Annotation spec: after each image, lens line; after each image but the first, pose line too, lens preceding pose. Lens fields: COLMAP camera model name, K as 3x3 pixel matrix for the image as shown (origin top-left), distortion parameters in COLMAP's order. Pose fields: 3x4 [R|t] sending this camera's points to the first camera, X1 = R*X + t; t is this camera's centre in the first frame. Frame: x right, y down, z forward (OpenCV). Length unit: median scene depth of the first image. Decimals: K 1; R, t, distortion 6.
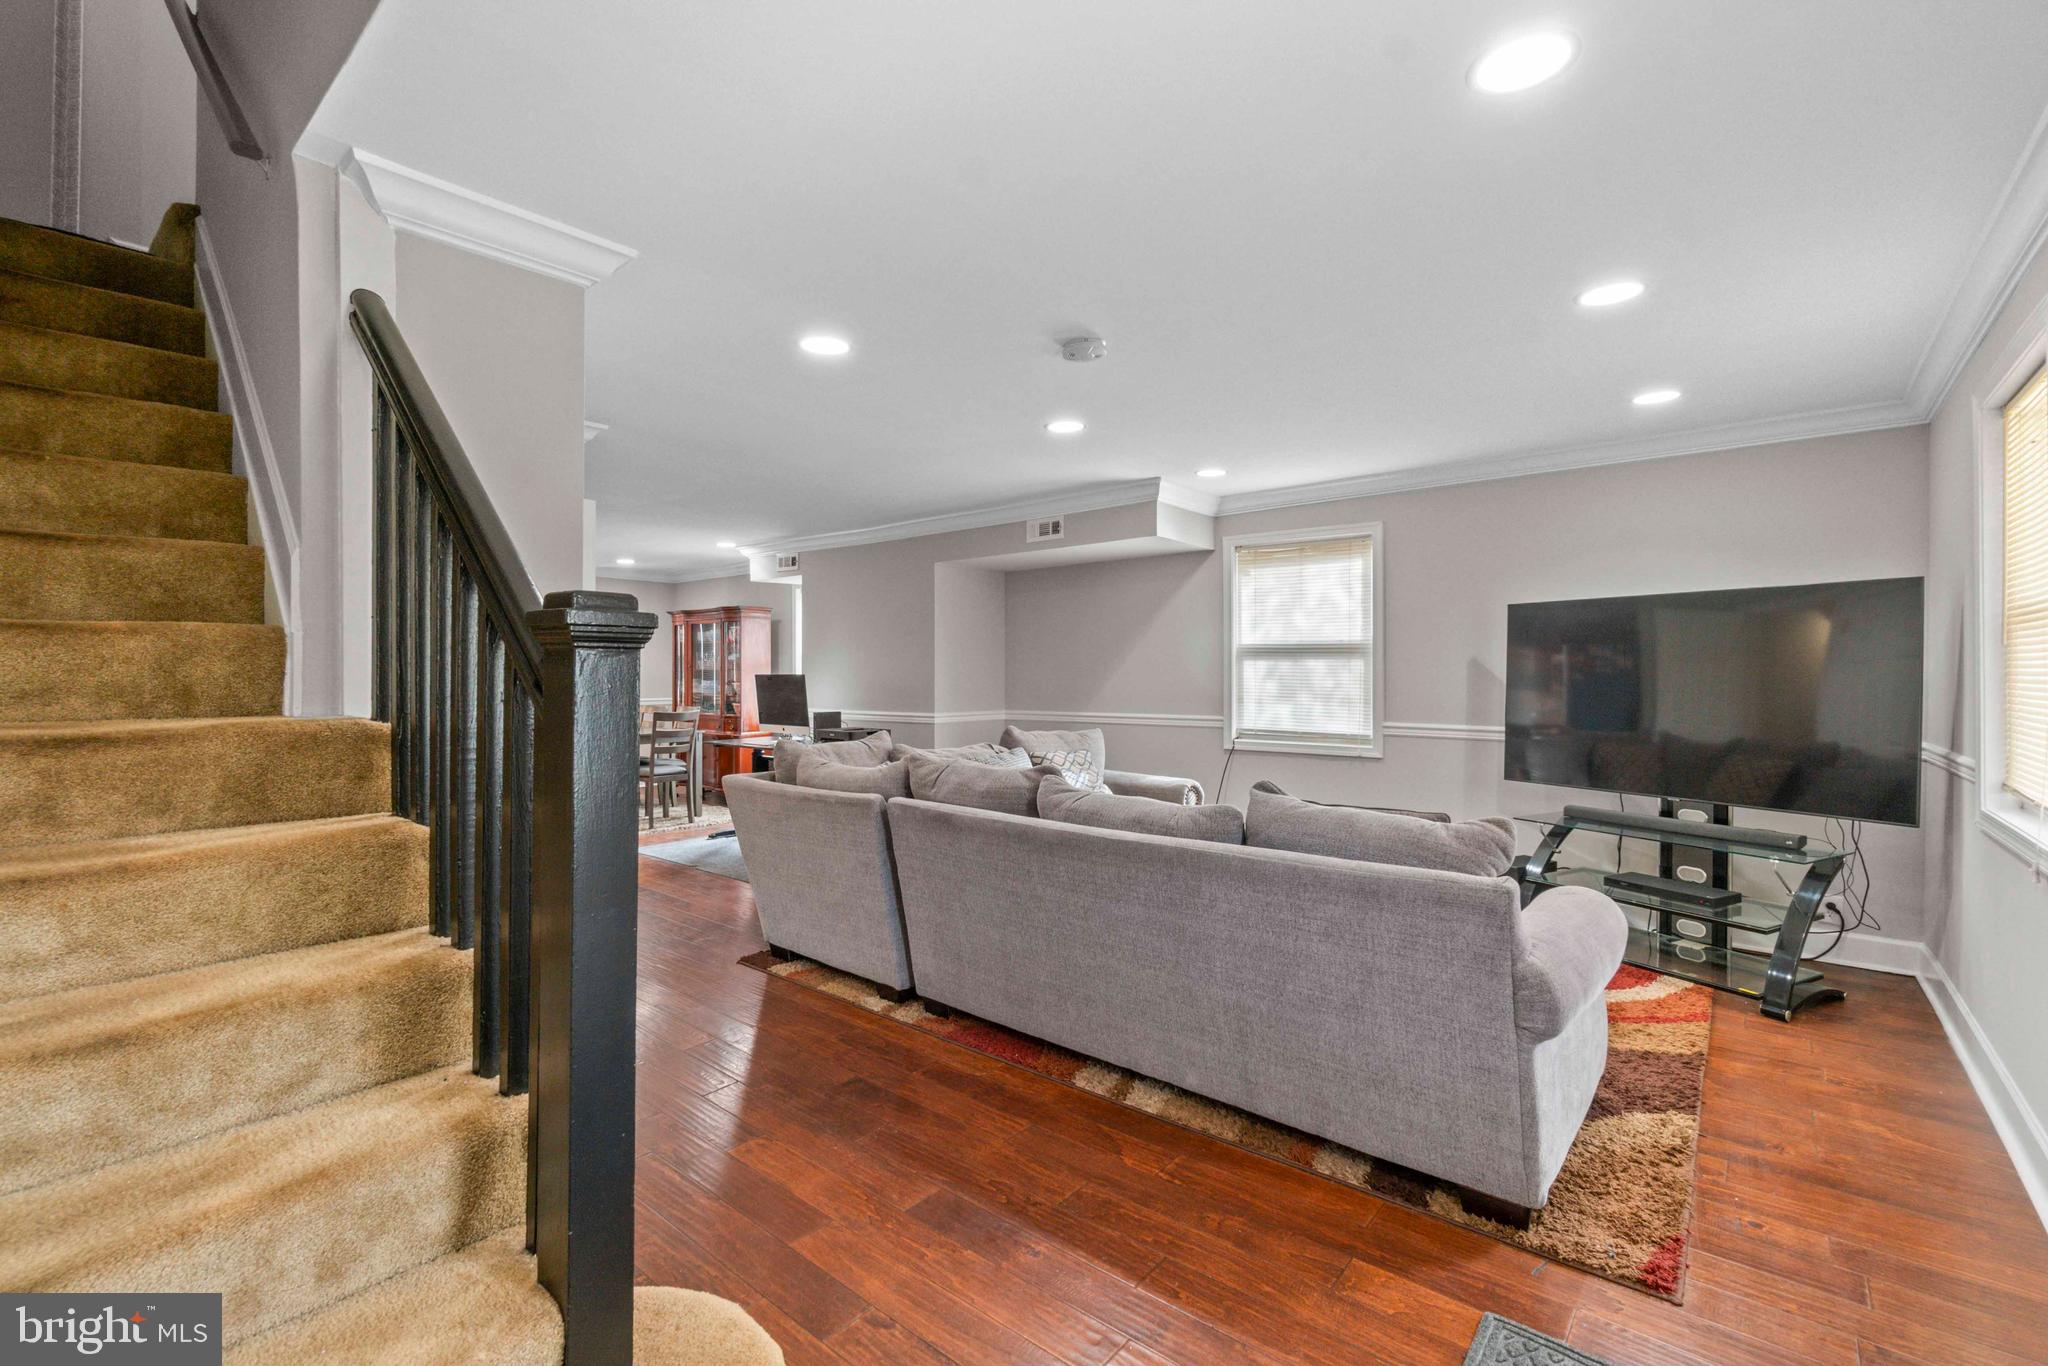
lens RADIAL K [[892.9, 0, 1015.0], [0, 892.9, 675.8], [0, 0, 1]] dist [-0.004535, 0.000830]
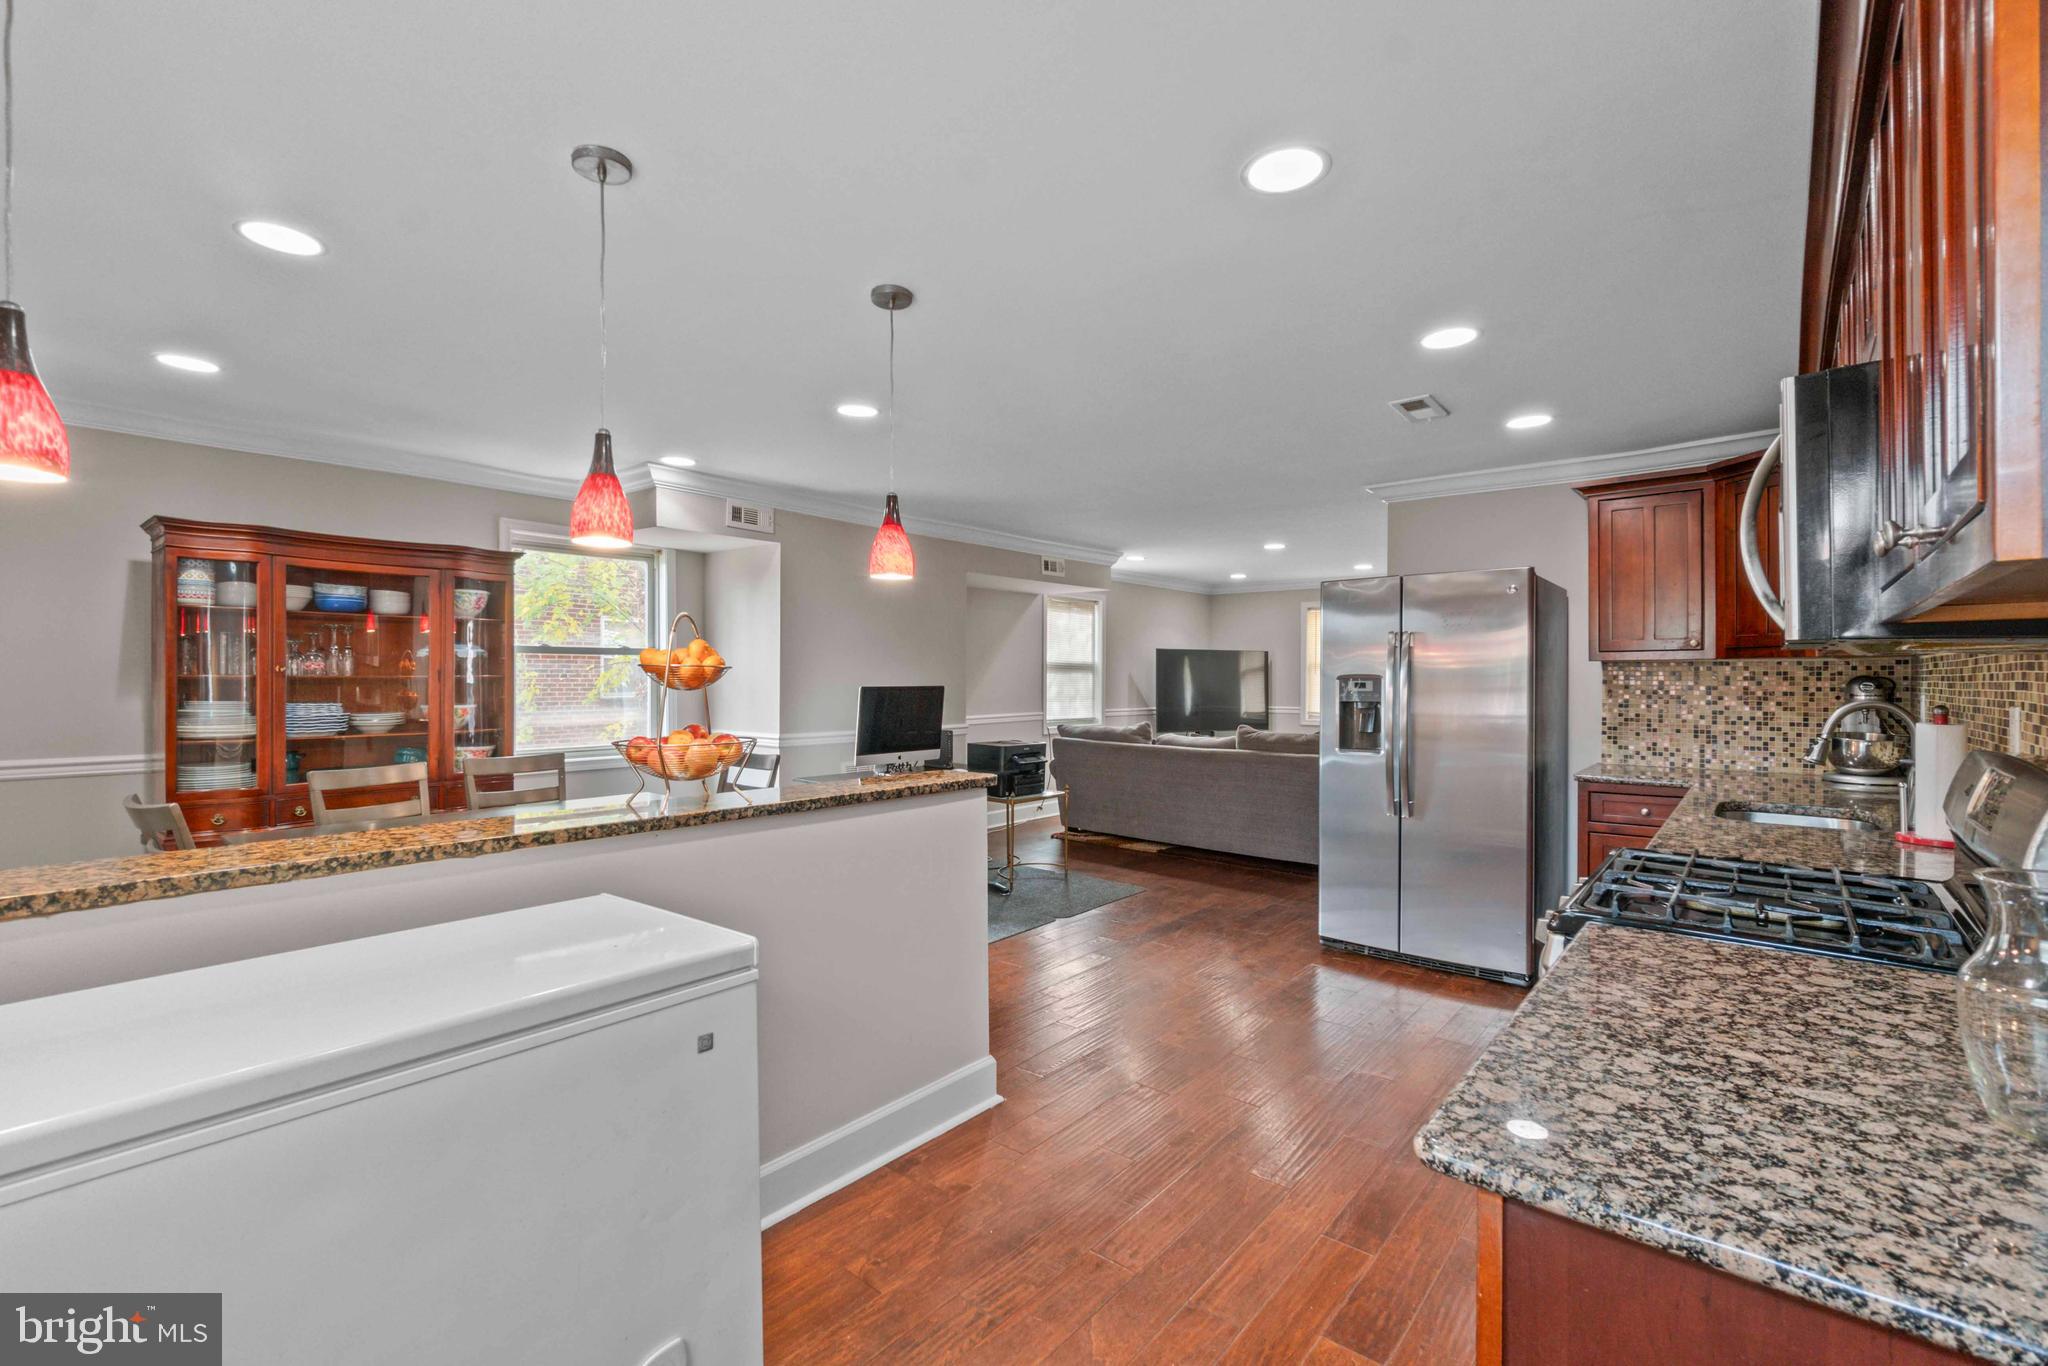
lens RADIAL K [[892.9, 0, 1016.6], [0, 892.9, 682.1], [0, 0, 1]] dist [-0.004535, 0.000830]
pose [[0.000483, -0.006710, 0.999977, -1.316578], [0.001453, 0.999976, 0.006709, -0.012937], [-0.999999, 0.001449, 0.000492, 1.157007]]
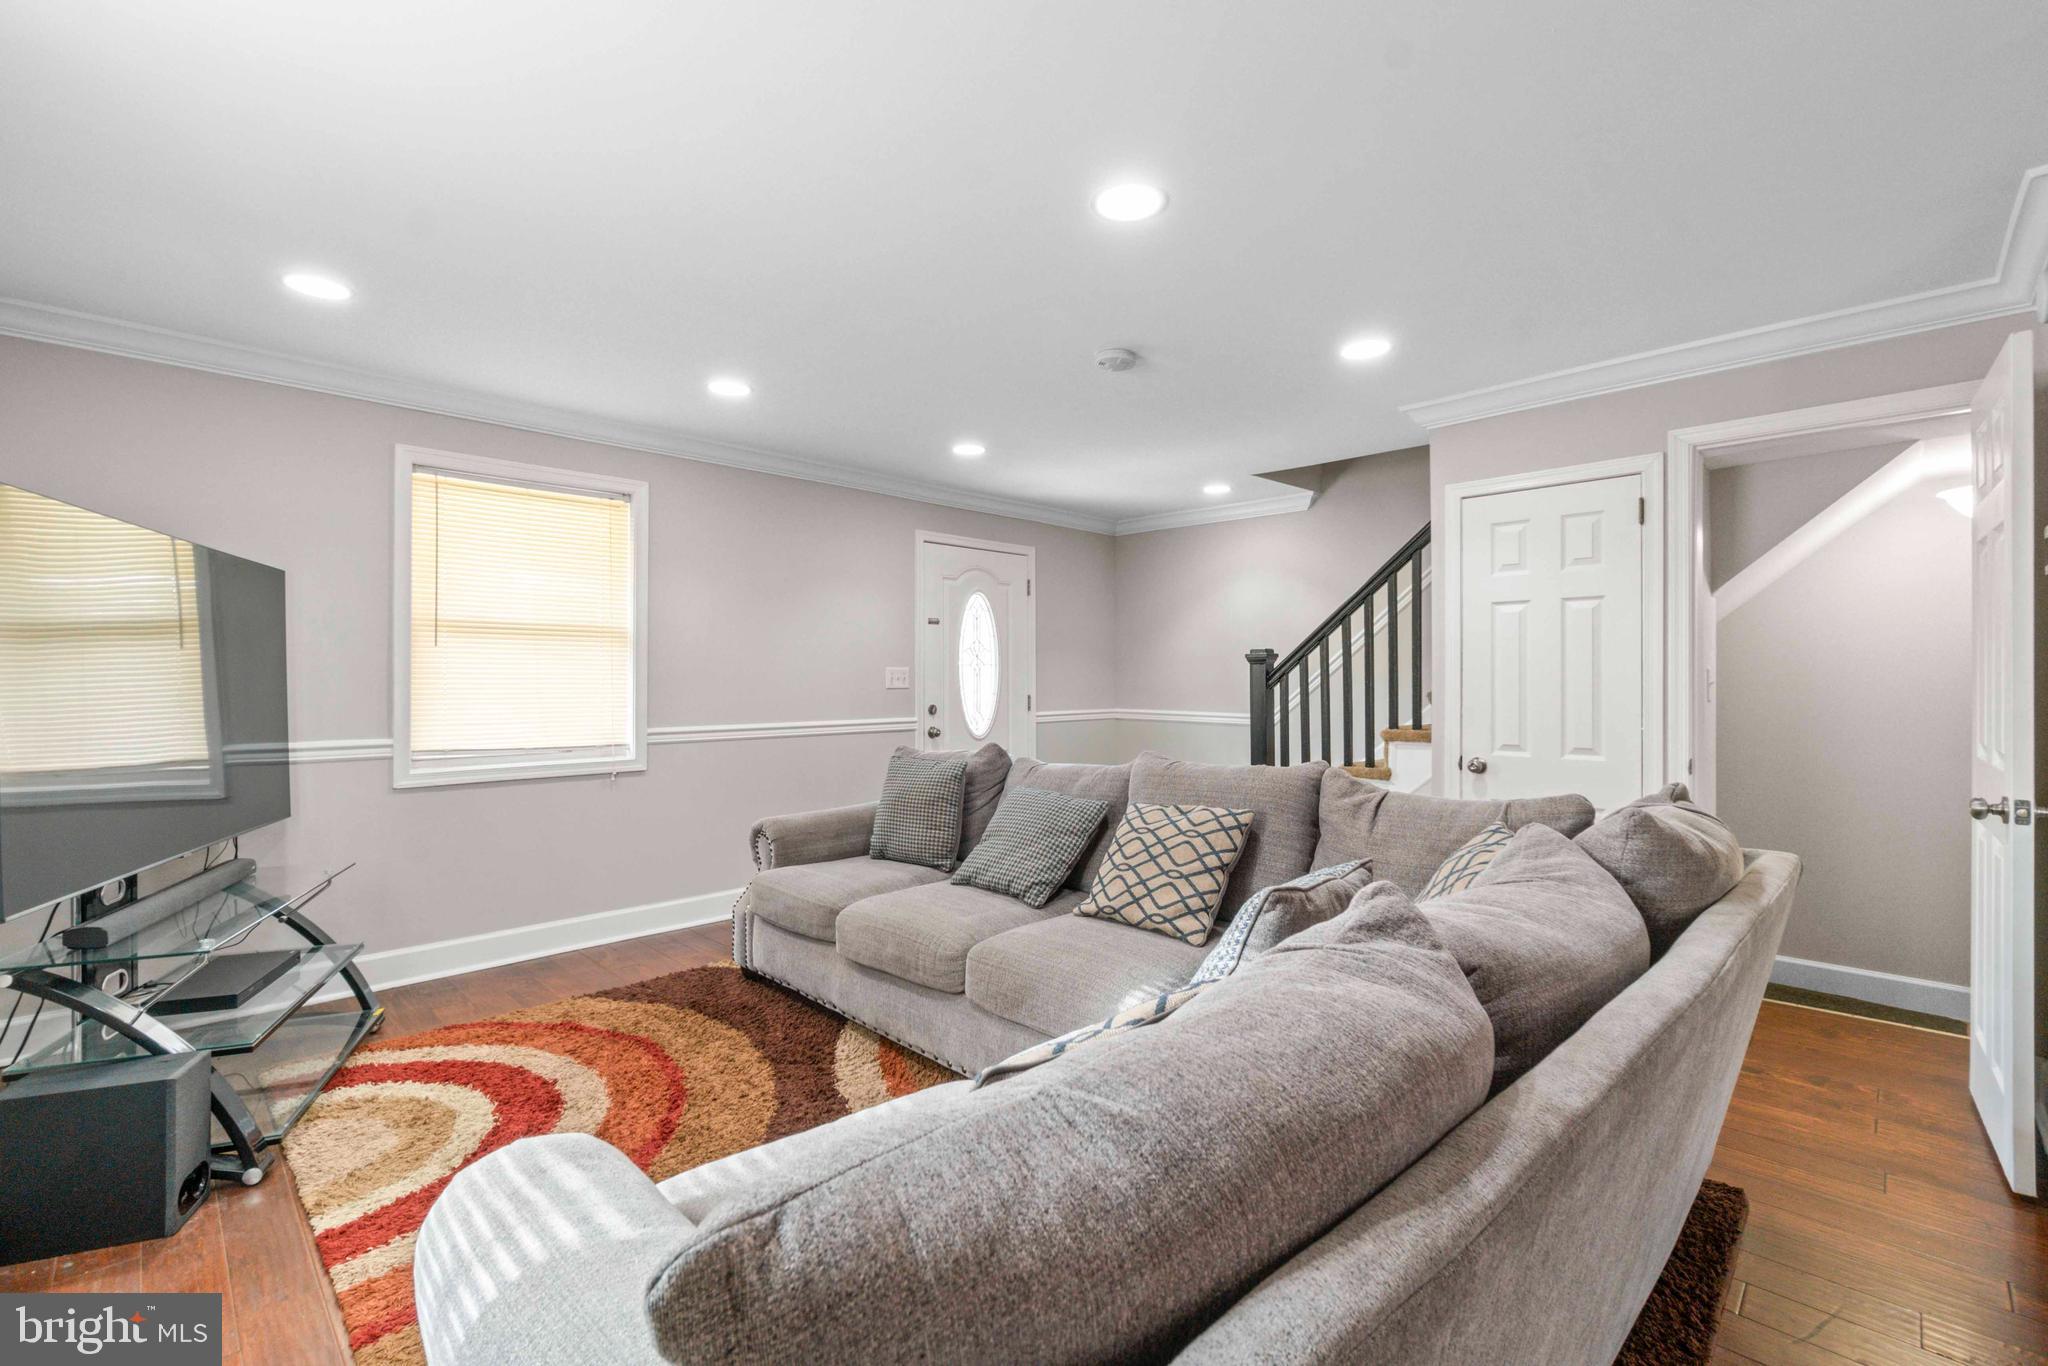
lens RADIAL K [[892.9, 0, 1005.0], [0, 892.9, 689.9], [0, 0, 1]] dist [-0.004535, 0.000830]
pose [[-0.995716, -0.002276, 0.092439, 0.065943], [-0.000799, 0.999871, 0.016017, 0.005818], [-0.092464, 0.015874, -0.995590, 1.183200]]
